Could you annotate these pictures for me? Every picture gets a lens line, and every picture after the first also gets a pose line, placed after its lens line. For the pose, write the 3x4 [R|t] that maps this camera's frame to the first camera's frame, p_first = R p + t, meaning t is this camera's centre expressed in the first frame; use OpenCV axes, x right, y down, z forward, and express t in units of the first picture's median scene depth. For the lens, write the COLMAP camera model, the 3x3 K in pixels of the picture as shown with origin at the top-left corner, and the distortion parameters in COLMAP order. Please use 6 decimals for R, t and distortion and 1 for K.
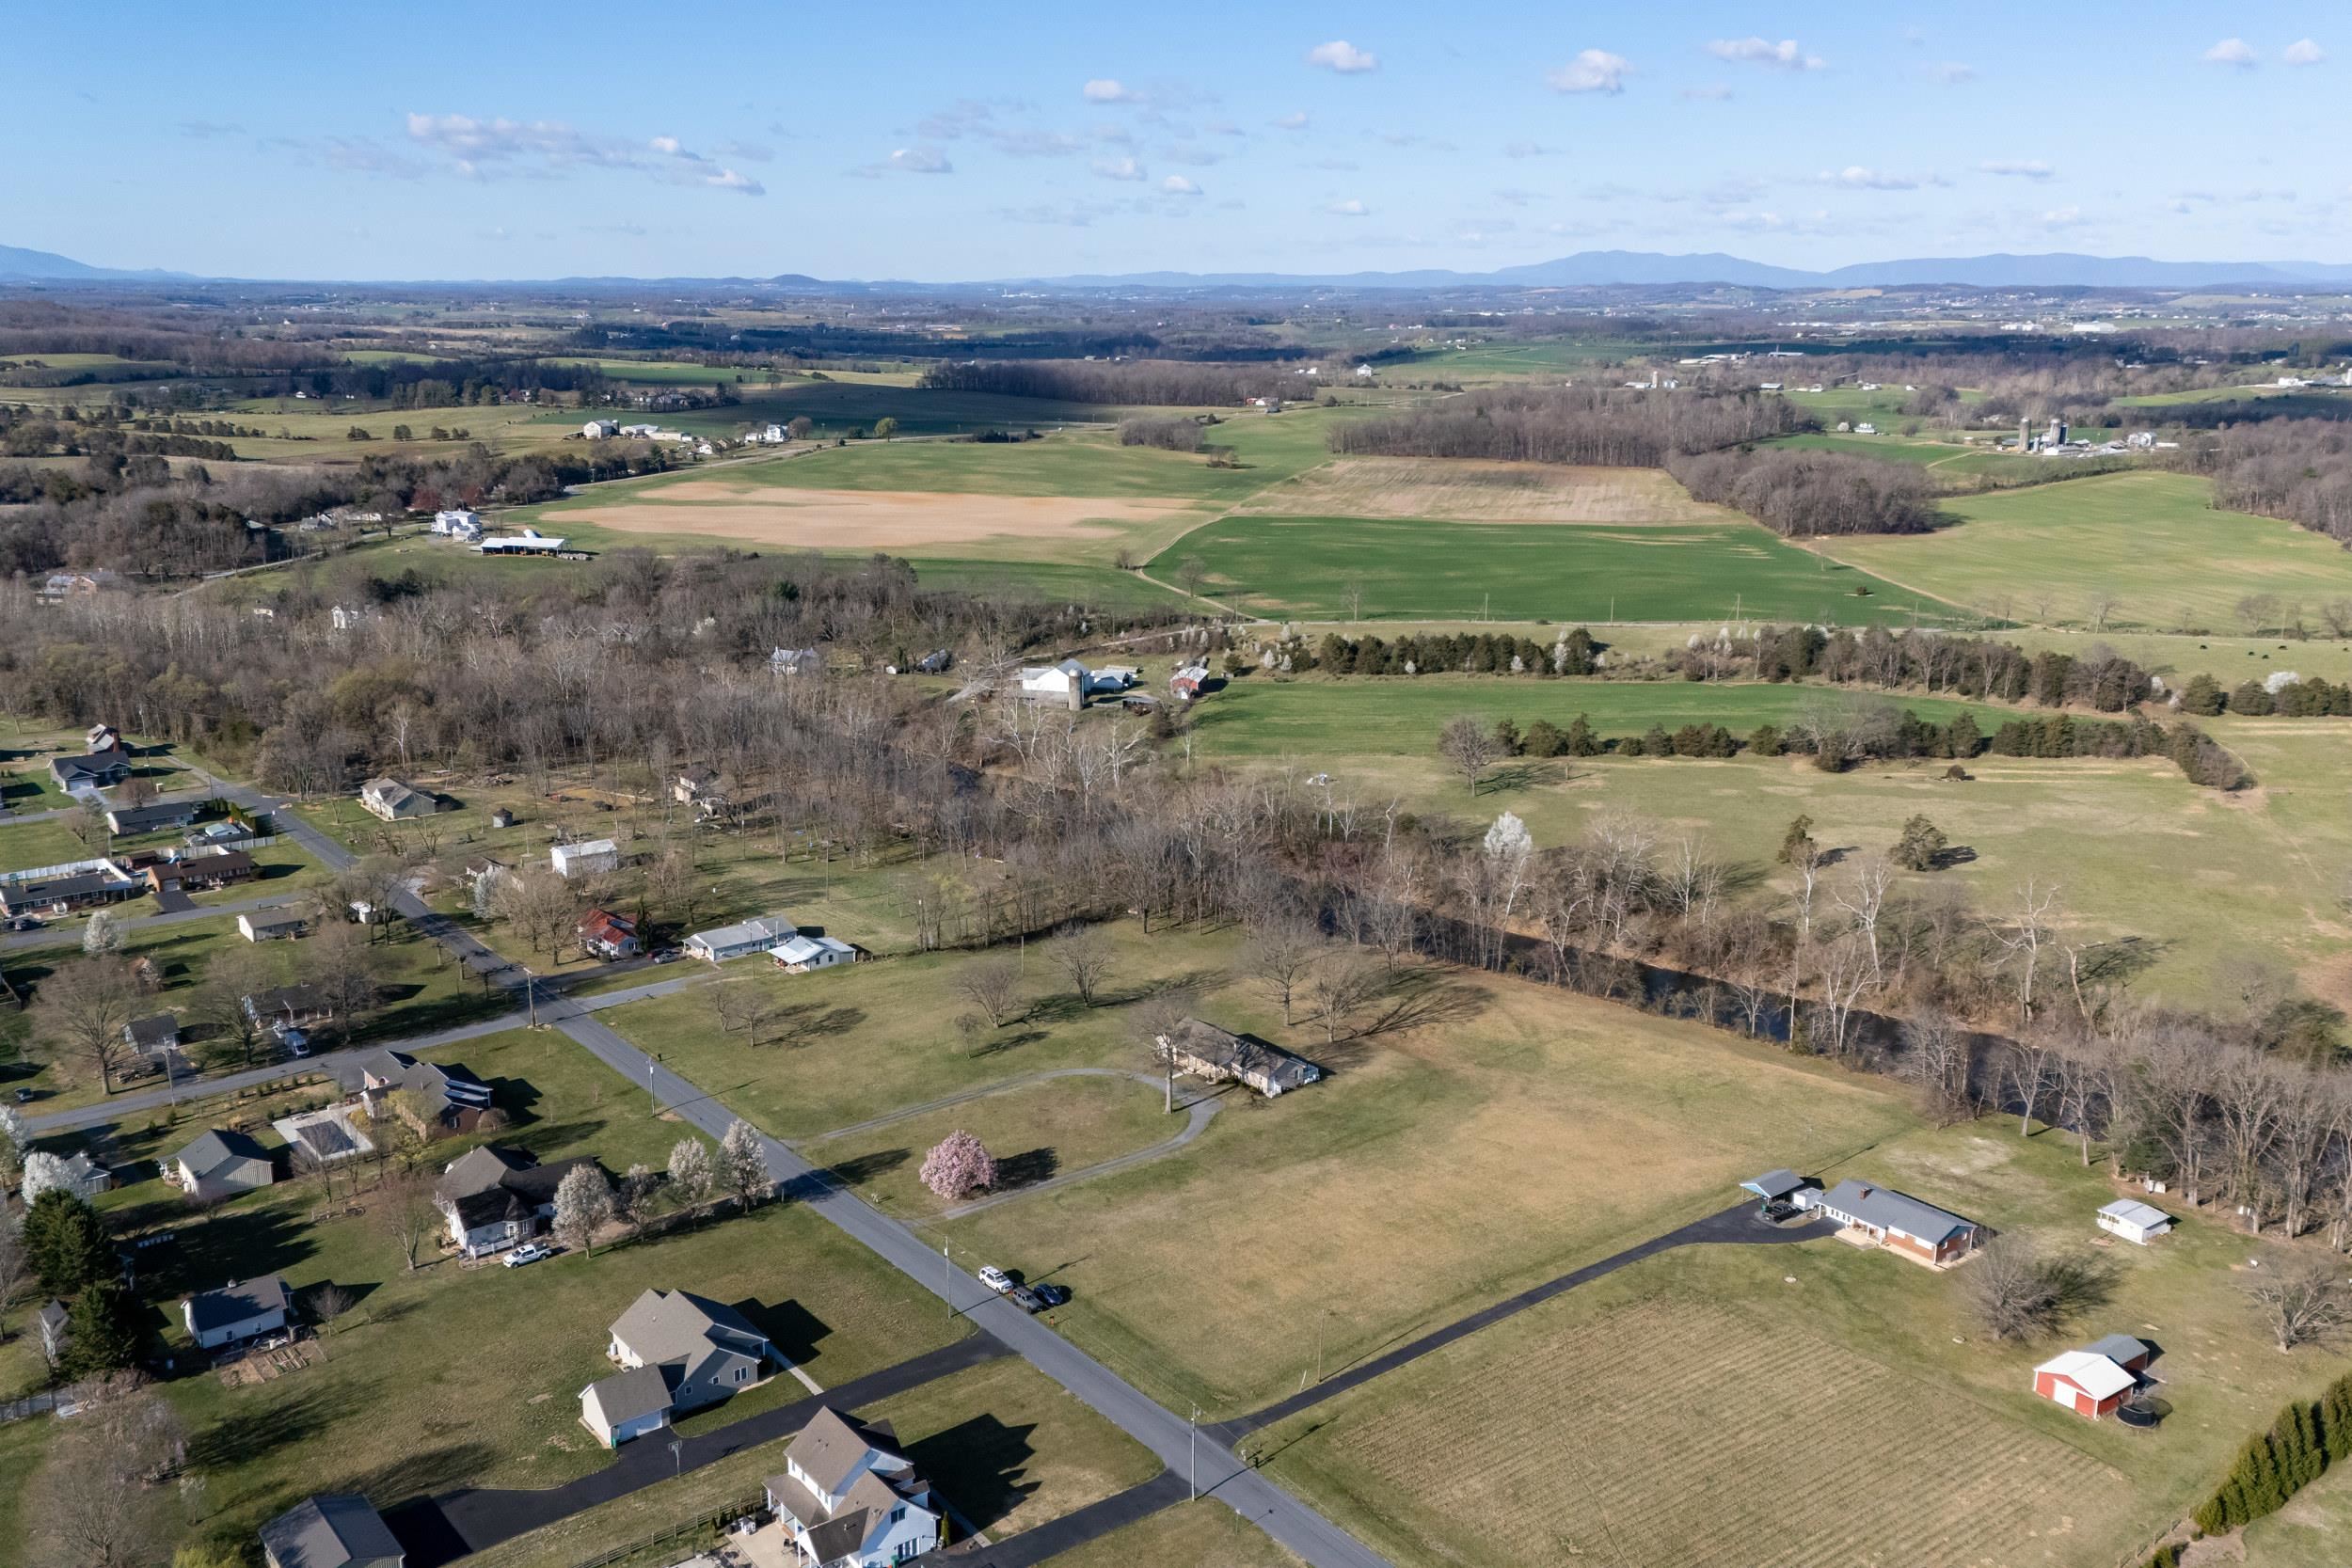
lens RADIAL K [[2018.8, 0, 1176.0], [0, 2018.8, 784.0], [0, 0, 1]] dist [0.099823, -0.123967]
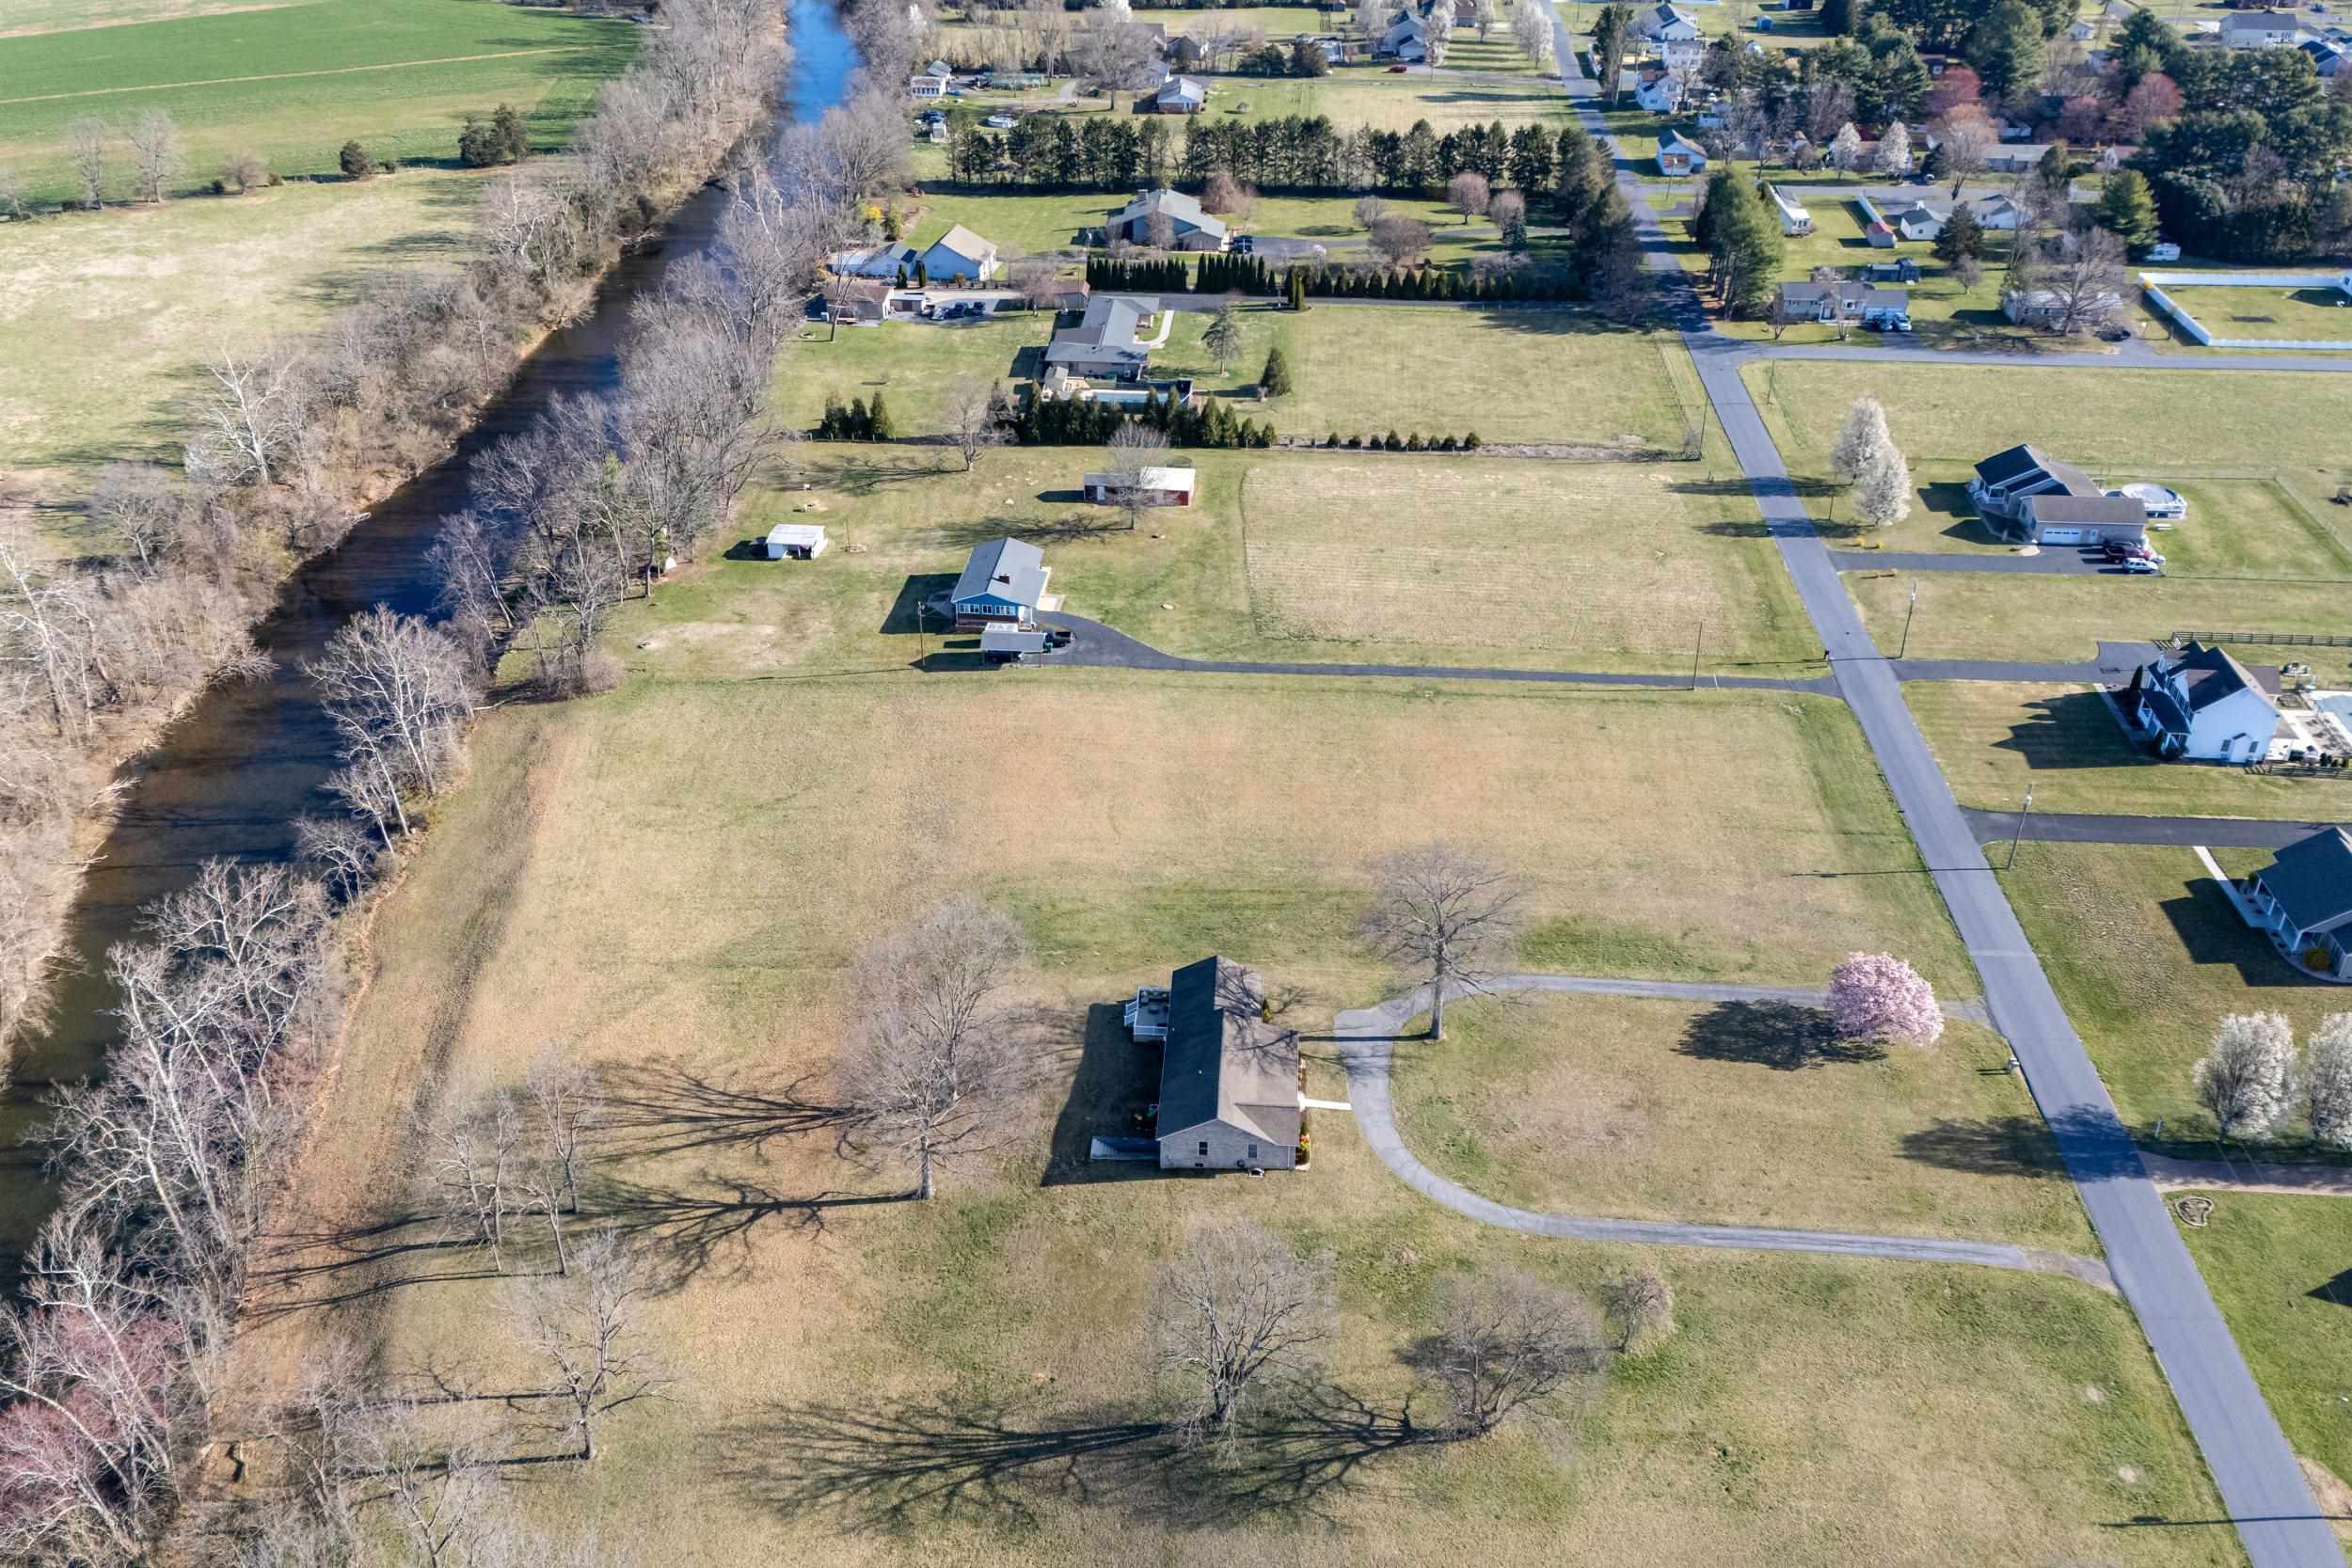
lens RADIAL K [[2018.1, 0, 1178.4], [0, 2018.1, 795.0], [0, 0, 1]] dist [0.103042, -0.141102]
pose [[-0.742010, -0.358570, 0.566435, -0.249737], [0.145304, 0.738828, 0.658043, -0.283899], [-0.654453, 0.570580, -0.496116, 1.250452]]
